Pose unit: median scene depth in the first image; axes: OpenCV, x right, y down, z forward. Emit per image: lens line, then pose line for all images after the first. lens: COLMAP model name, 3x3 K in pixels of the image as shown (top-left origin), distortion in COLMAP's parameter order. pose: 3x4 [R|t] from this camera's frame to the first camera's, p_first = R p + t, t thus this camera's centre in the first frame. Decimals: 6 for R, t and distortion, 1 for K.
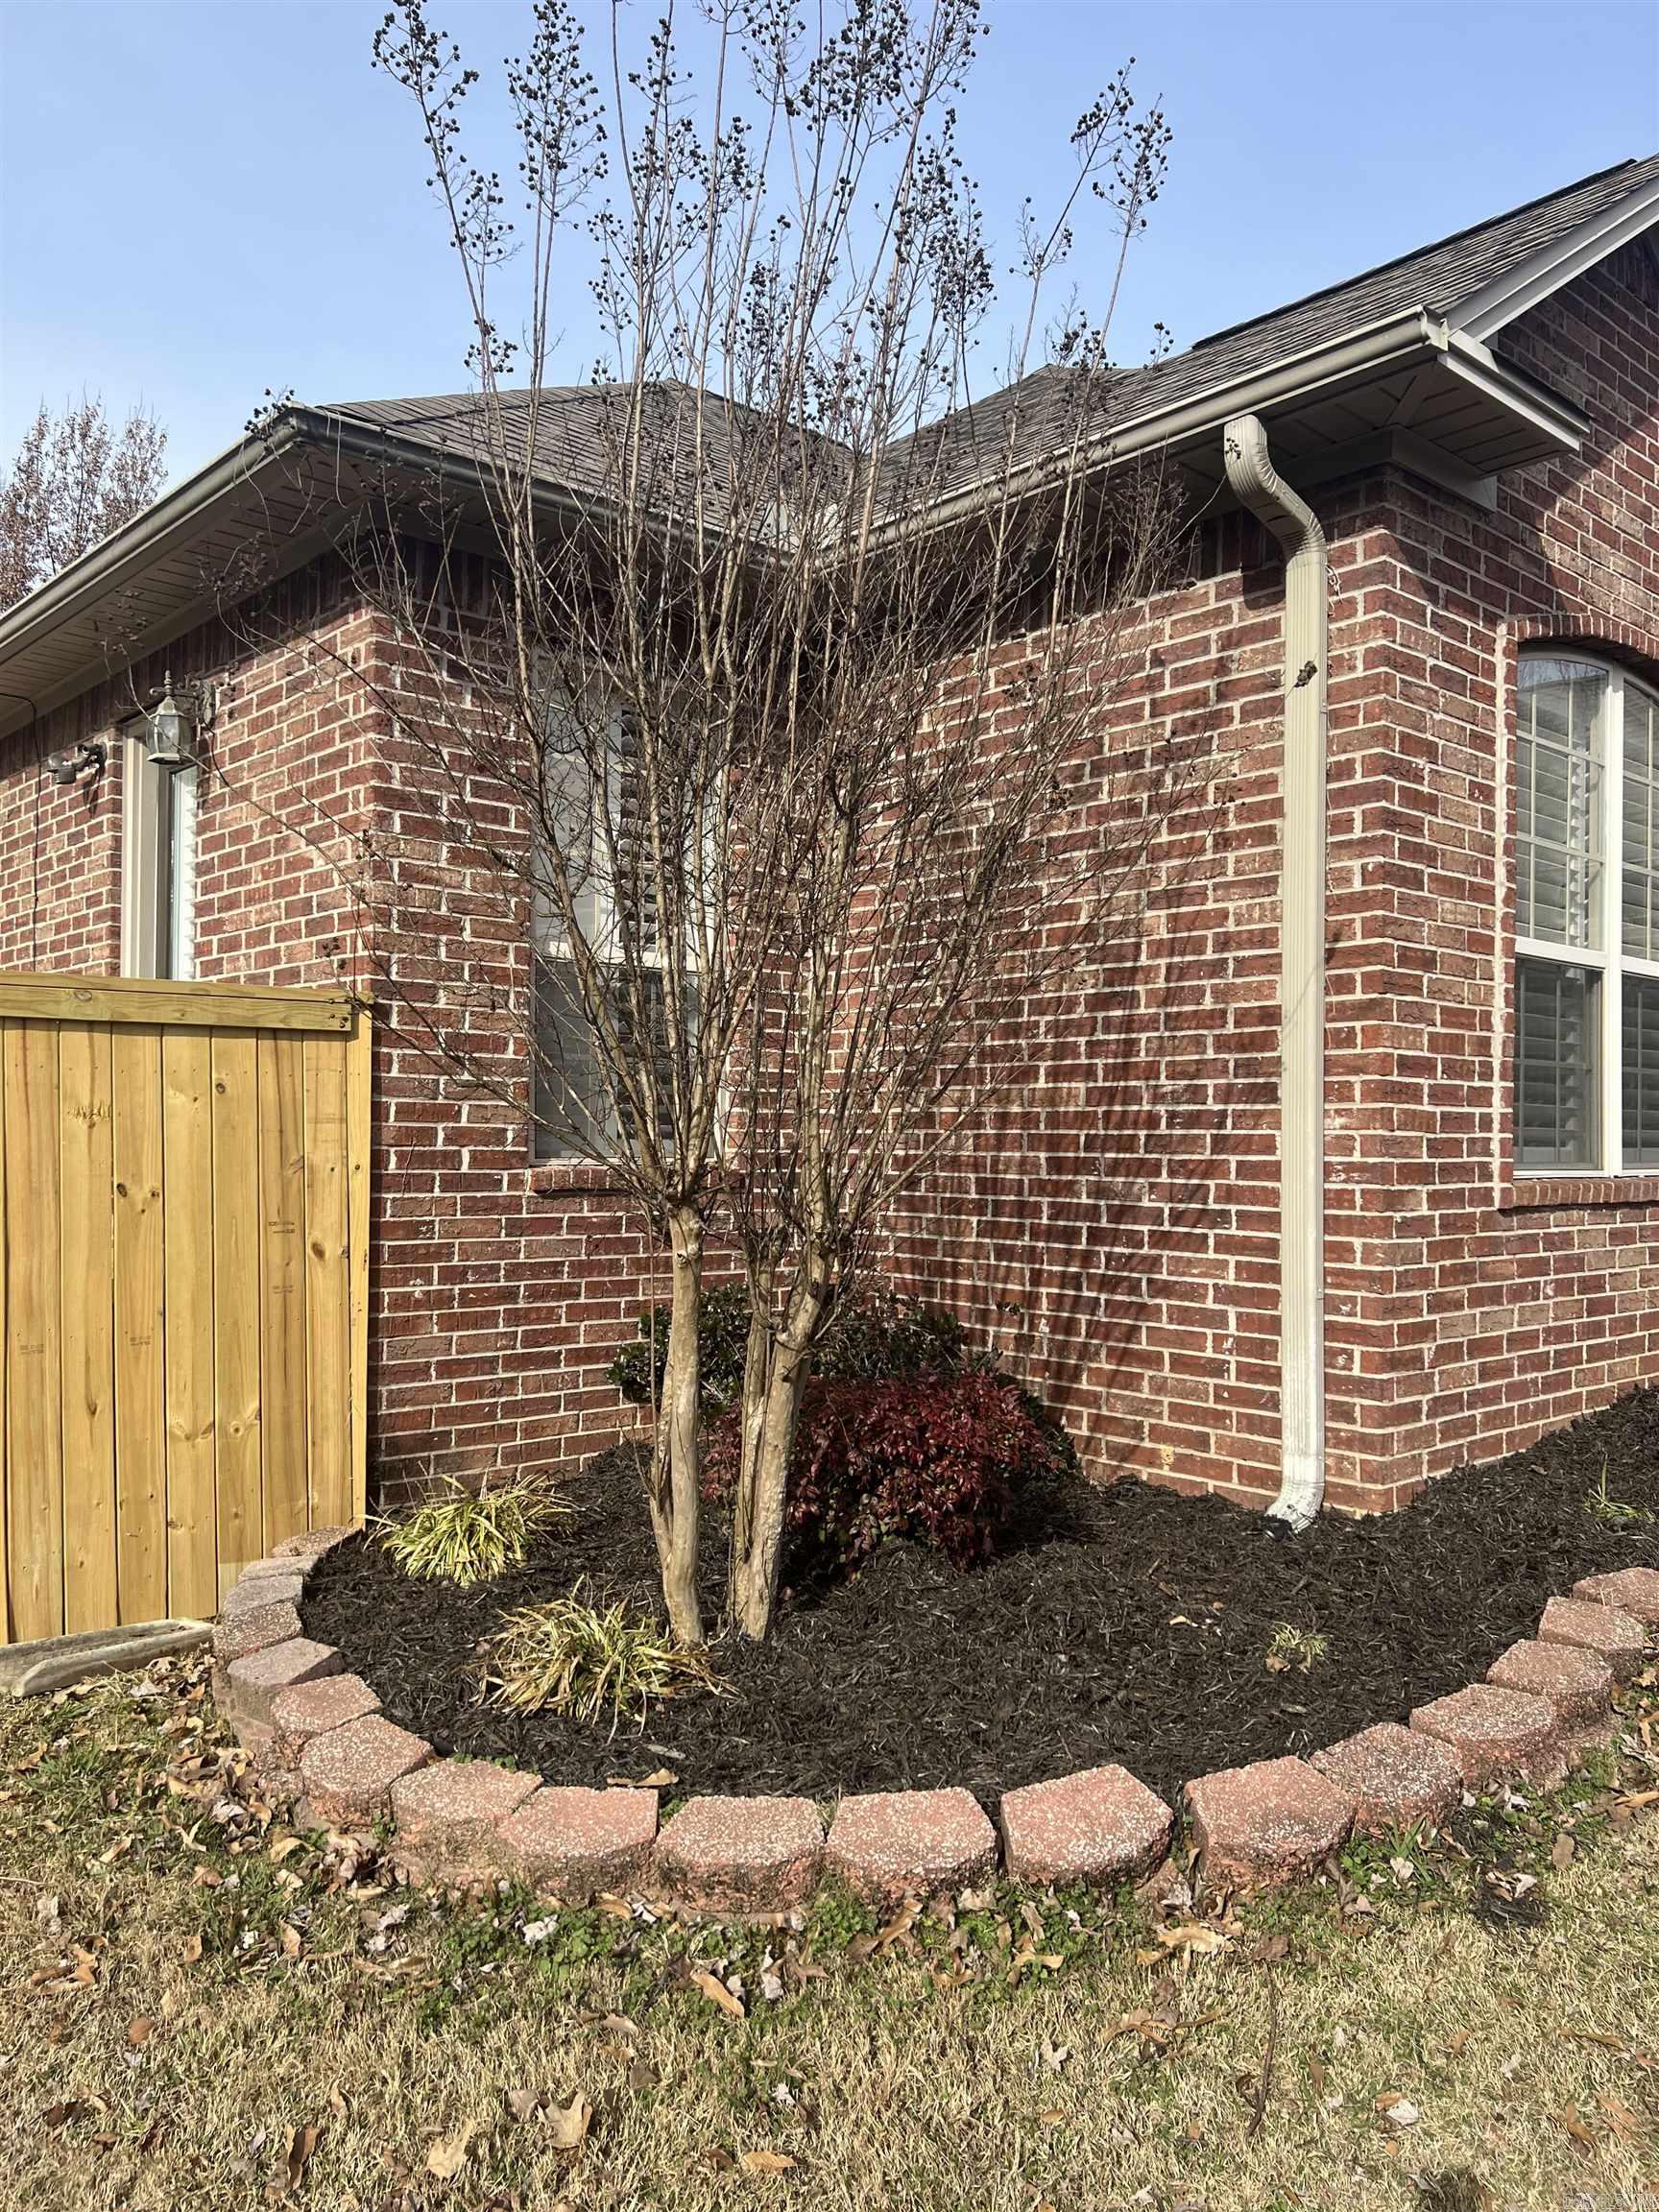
lens RADIAL K [[1651.4, 0, 831.4], [0, 1651.4, 1112.8], [0, 0, 1]] dist [0.033077, -0.013605]
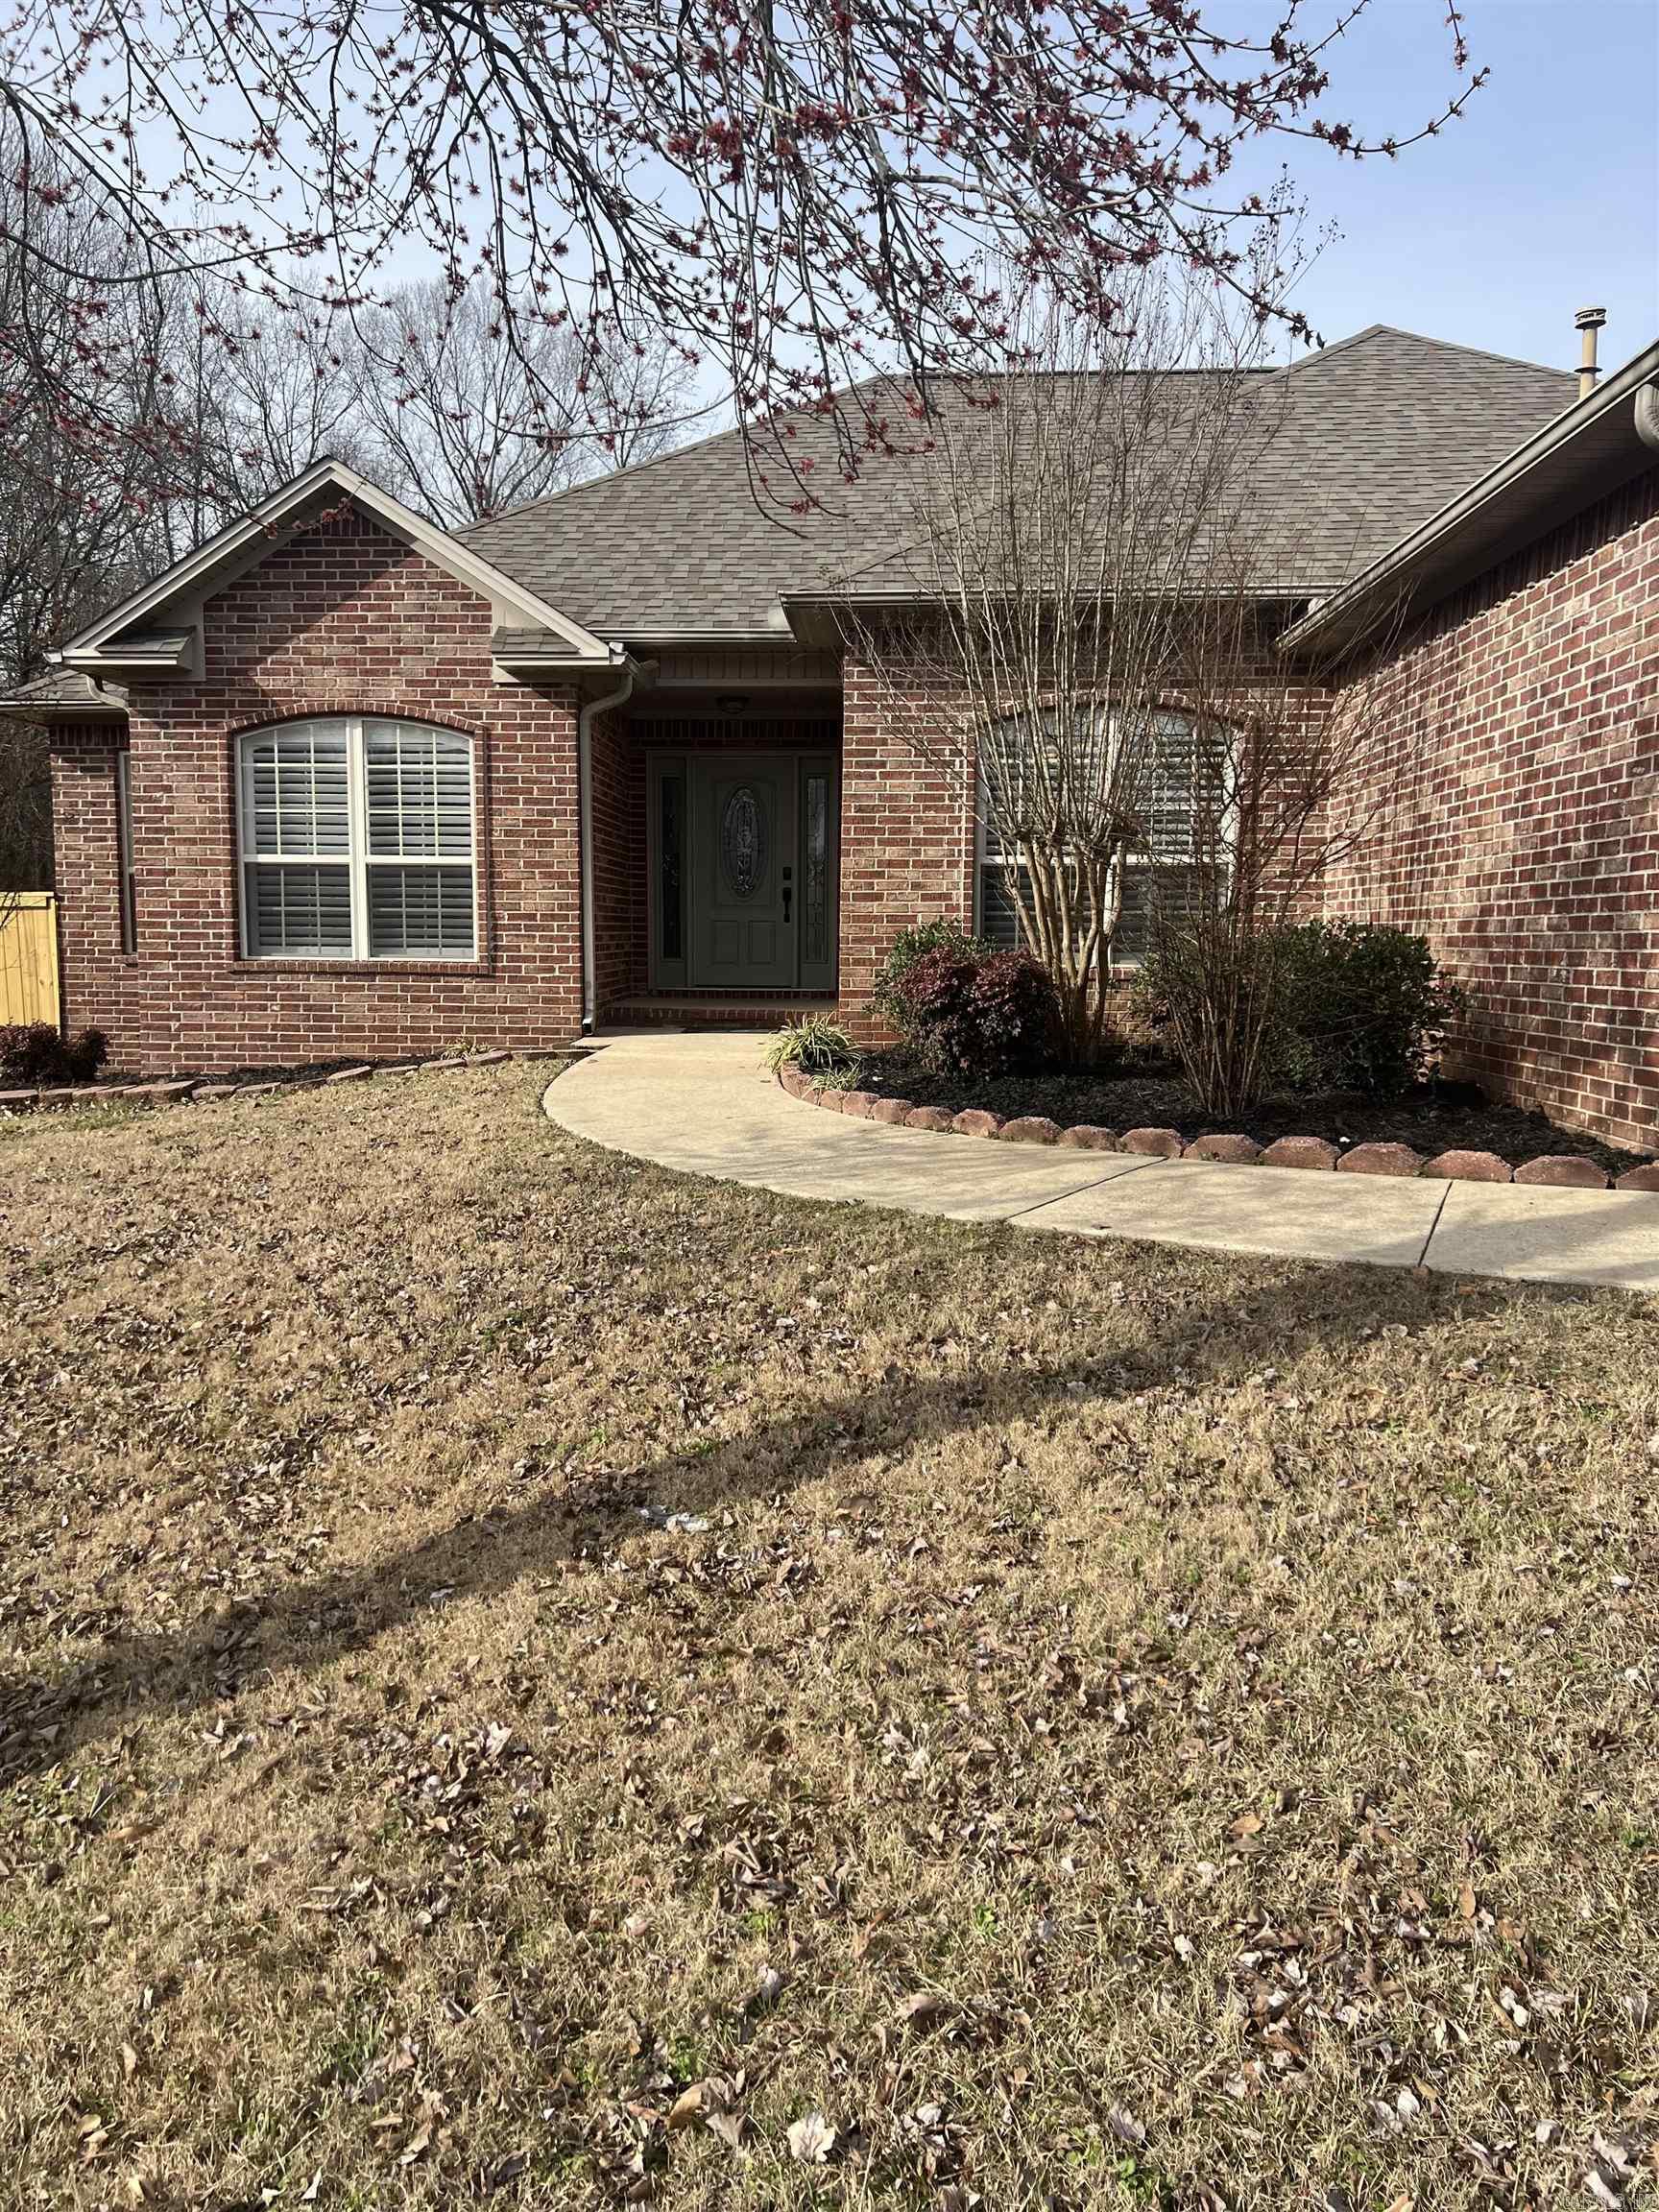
lens RADIAL K [[1651.4, 0, 829.6], [0, 1651.4, 1106.5], [0, 0, 1]] dist [0.033077, -0.013605]
pose [[0.715221, 0.064604, -0.695906, 2.628238], [0.008196, 0.994875, 0.100782, 0.015925], [0.698850, -0.077785, 0.711026, -0.122977]]
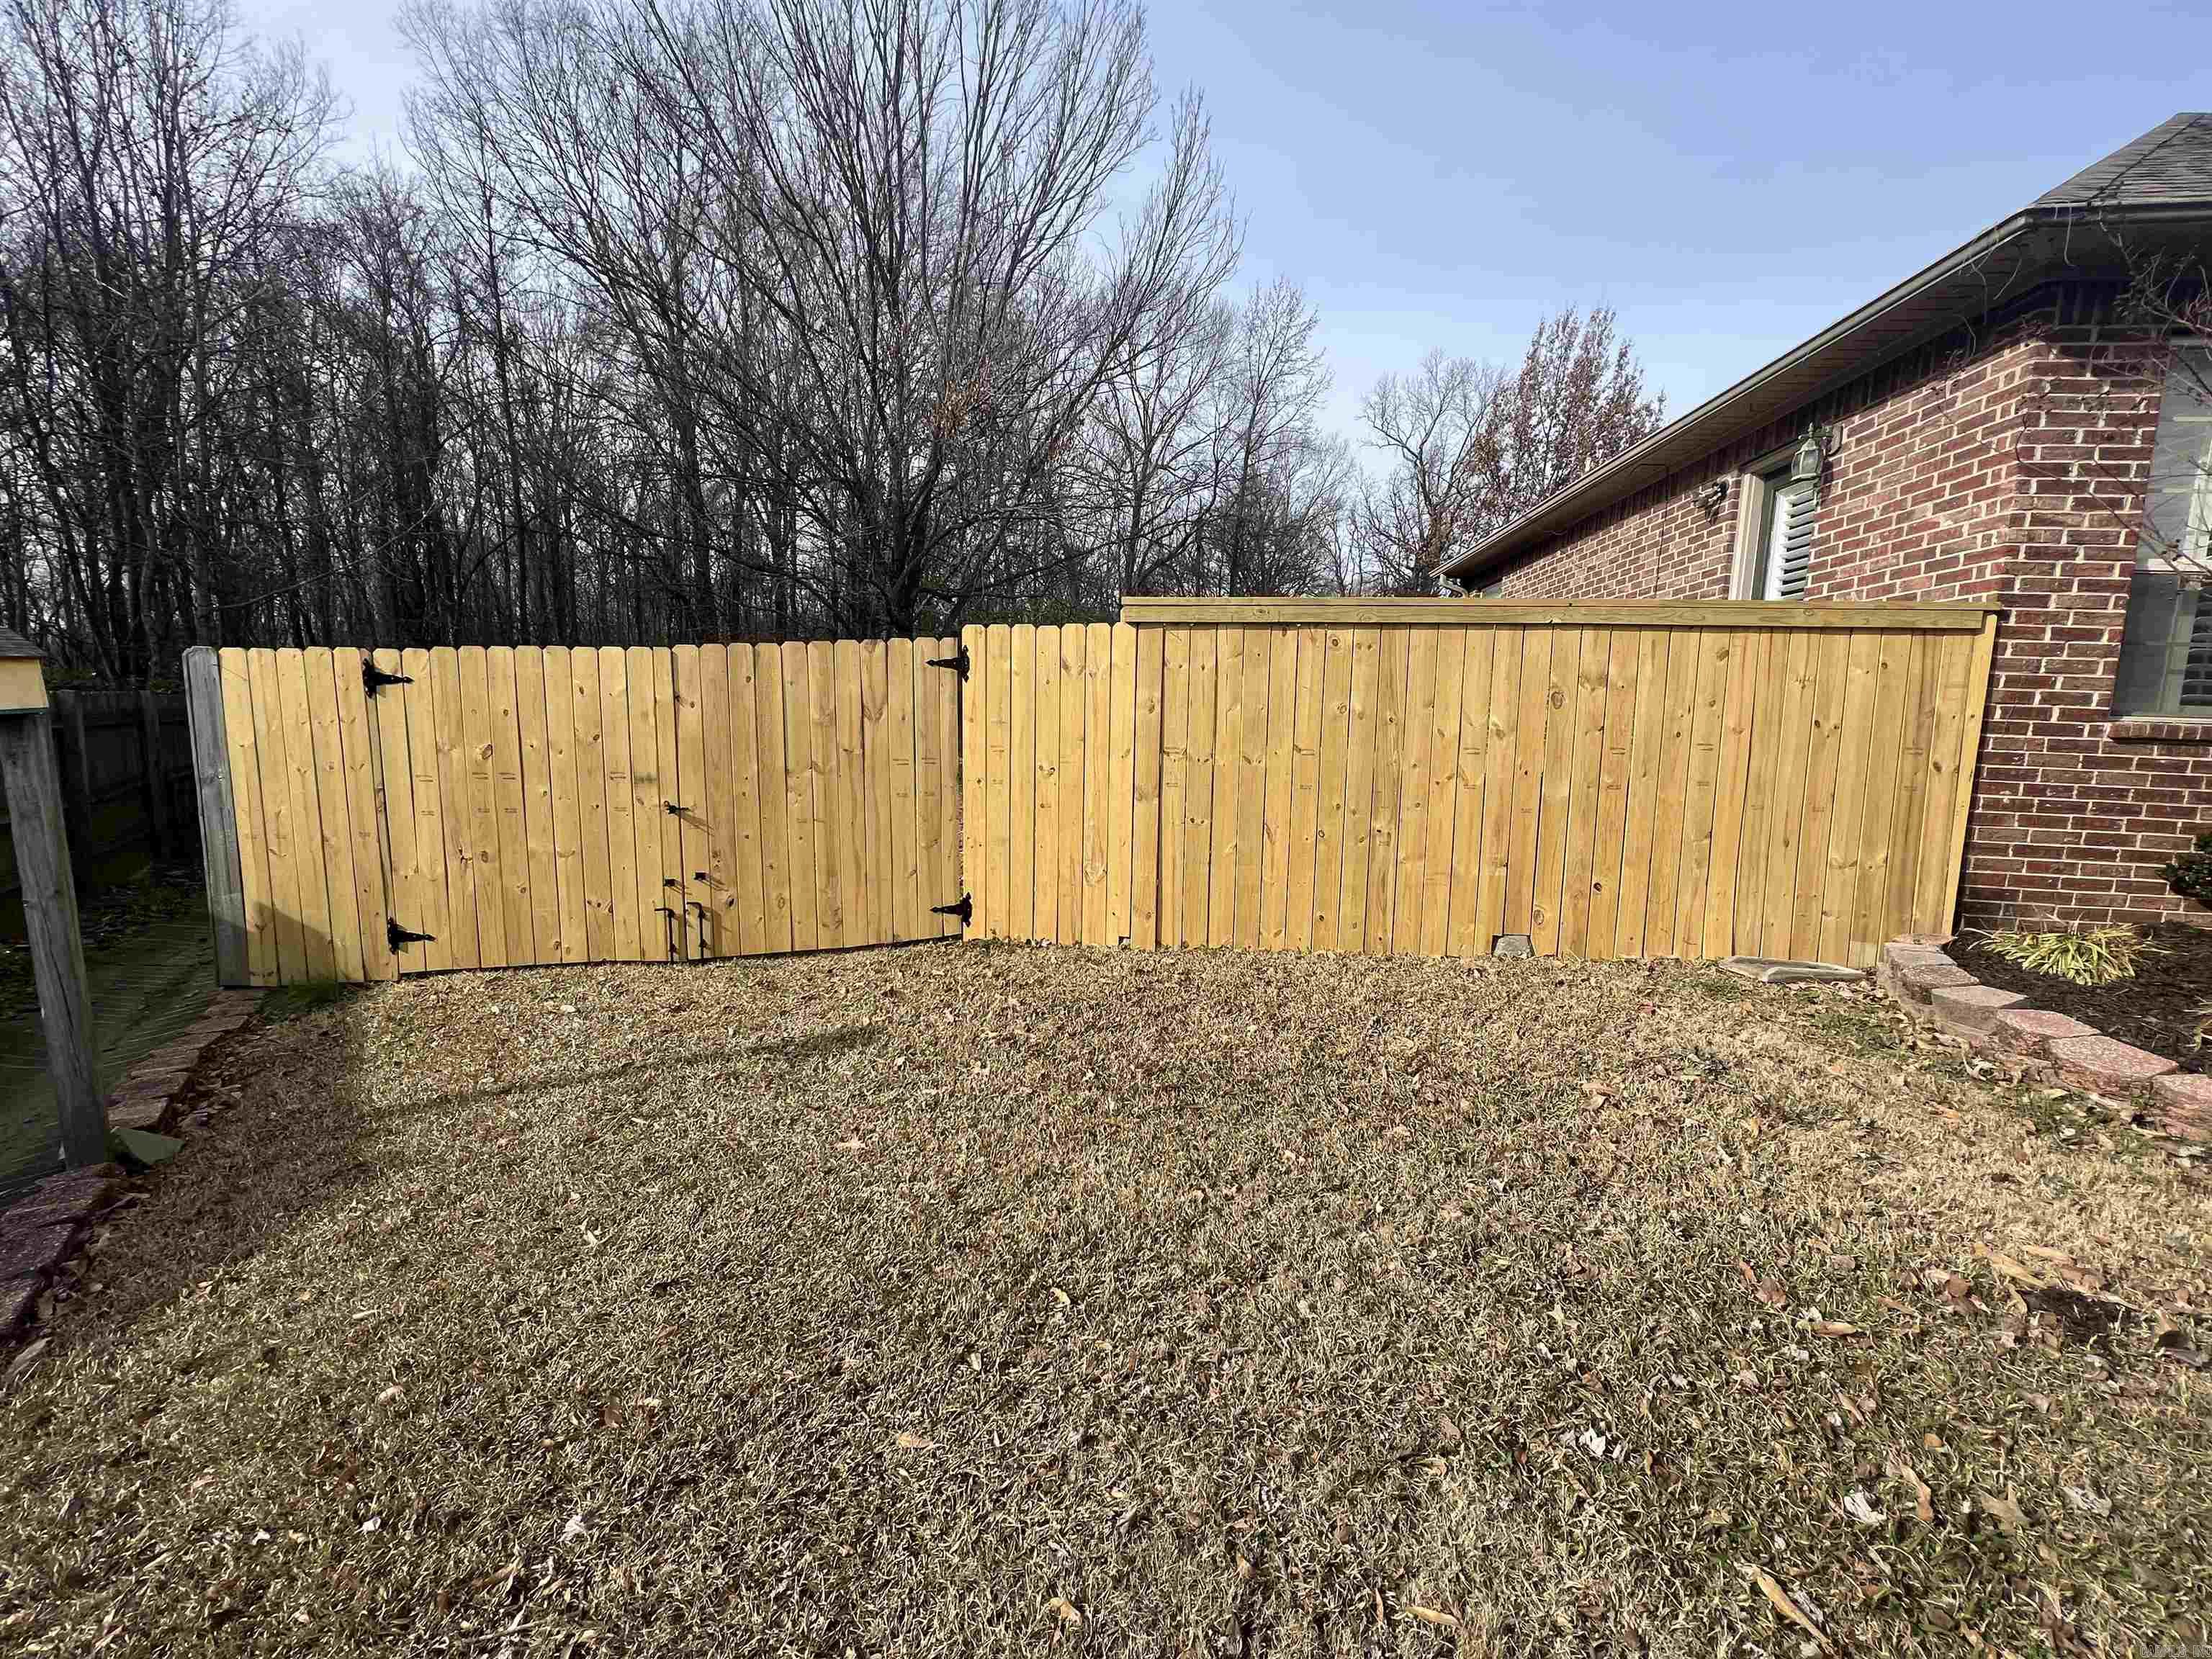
lens RADIAL K [[888.4, 0, 1107.7], [0, 888.4, 826.7], [0, 0, 1]] dist [-0.002871, 0.000067]
pose [[0.666549, 0.104527, -0.738097, -0.196553], [-0.014388, 0.991740, 0.127453, 0.040570], [0.745323, -0.074334, 0.662547, -0.178901]]
